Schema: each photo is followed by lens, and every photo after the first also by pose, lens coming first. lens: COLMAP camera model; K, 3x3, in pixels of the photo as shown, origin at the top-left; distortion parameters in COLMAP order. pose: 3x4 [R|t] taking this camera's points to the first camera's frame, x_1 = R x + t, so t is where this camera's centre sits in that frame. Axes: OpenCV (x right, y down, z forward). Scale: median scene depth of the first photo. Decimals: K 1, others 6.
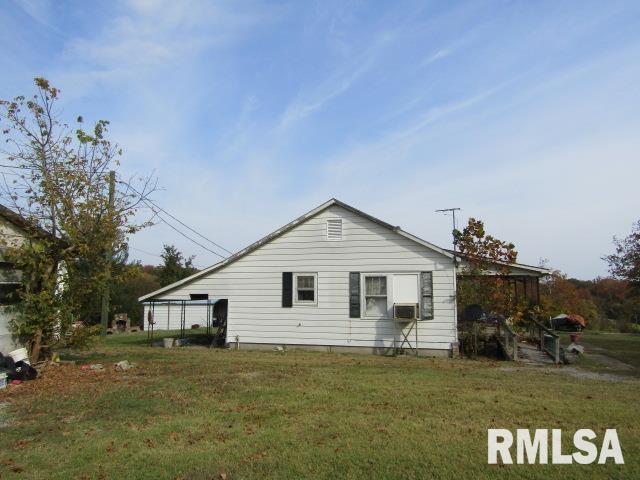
lens RADIAL K [[455.1, 0, 320.0], [0, 455.1, 240.0], [0, 0, 1]] dist [-0.001512, -0.000583]
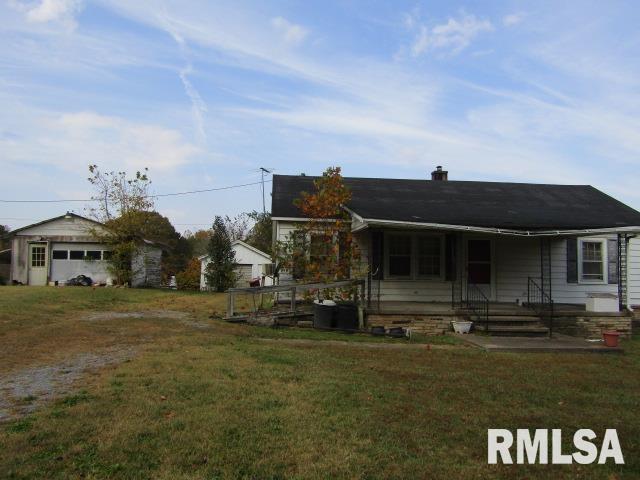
lens RADIAL K [[499.0, 0, 320.0], [0, 499.0, 240.0], [0, 0, 1]] dist [-0.002291, 0.000867]
pose [[0.347043, -0.050738, -0.936476, 1.291572], [0.090004, 0.995728, -0.020595, 0.116096], [0.933521, -0.077139, 0.350127, 0.665686]]
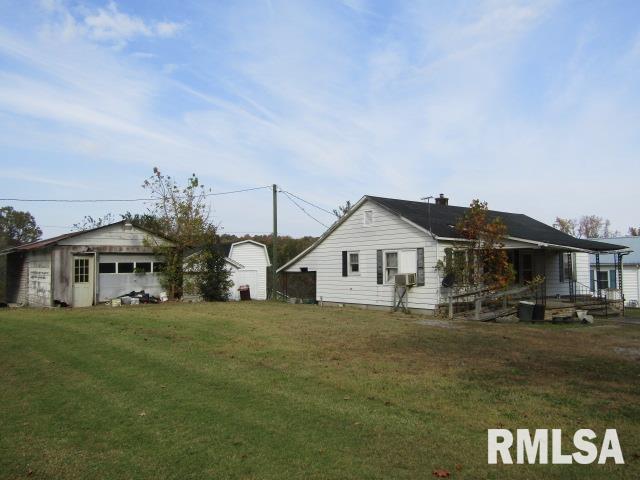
lens RADIAL K [[494.1, 0, 320.0], [0, 494.1, 240.0], [0, 0, 1]] dist [-0.009146, -0.003596]
pose [[0.793759, -0.042104, -0.606774, 0.812620], [0.073931, 0.996883, 0.027539, -0.010046], [0.603723, -0.066718, 0.794397, -0.239786]]
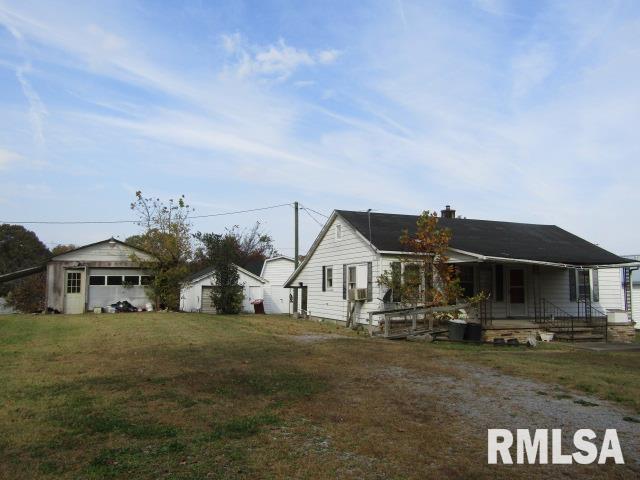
lens RADIAL K [[499.0, 0, 320.0], [0, 499.0, 240.0], [0, 0, 1]] dist [-0.002291, 0.000867]
pose [[0.602717, -0.073828, -0.794533, 1.182622], [0.084225, 0.996035, -0.028660, 0.035747], [0.793498, -0.049645, 0.606545, 0.078646]]
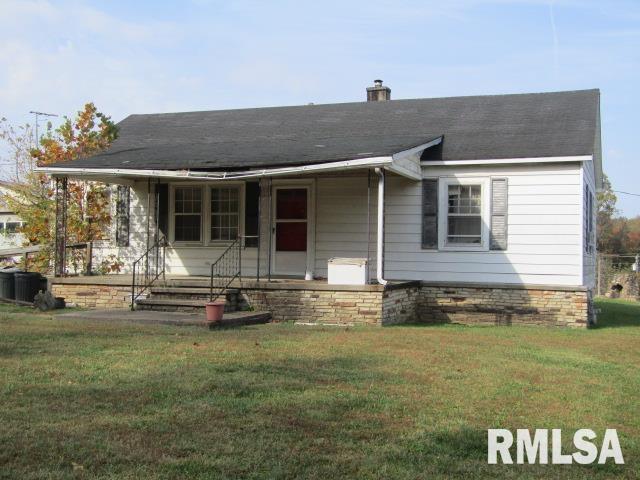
lens RADIAL K [[842.3, 0, 320.0], [0, 842.3, 240.0], [0, 0, 1]] dist [0.015986, -0.012418]
pose [[-0.098799, -0.024625, -0.994803, 1.662196], [0.099825, 0.994406, -0.034529, 0.251722], [0.990088, -0.102717, -0.095788, 1.532375]]
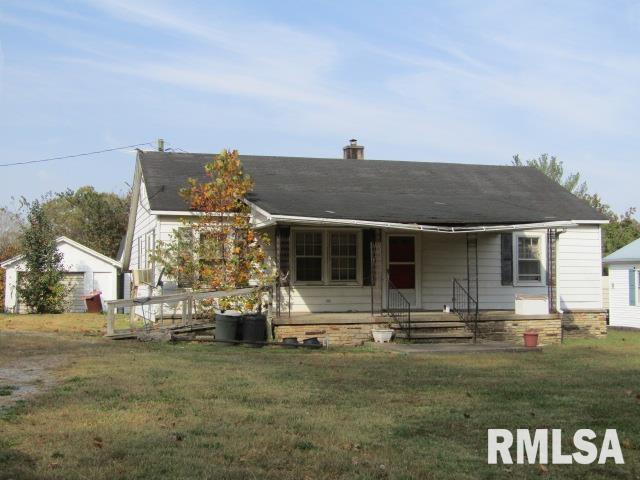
lens RADIAL K [[842.3, 0, 320.0], [0, 842.3, 240.0], [0, 0, 1]] dist [0.015986, -0.012418]
pose [[0.527419, -0.044220, -0.848454, 1.617743], [0.101707, 0.994749, 0.011380, 0.098882], [0.843495, -0.092296, 0.529148, 0.431512]]
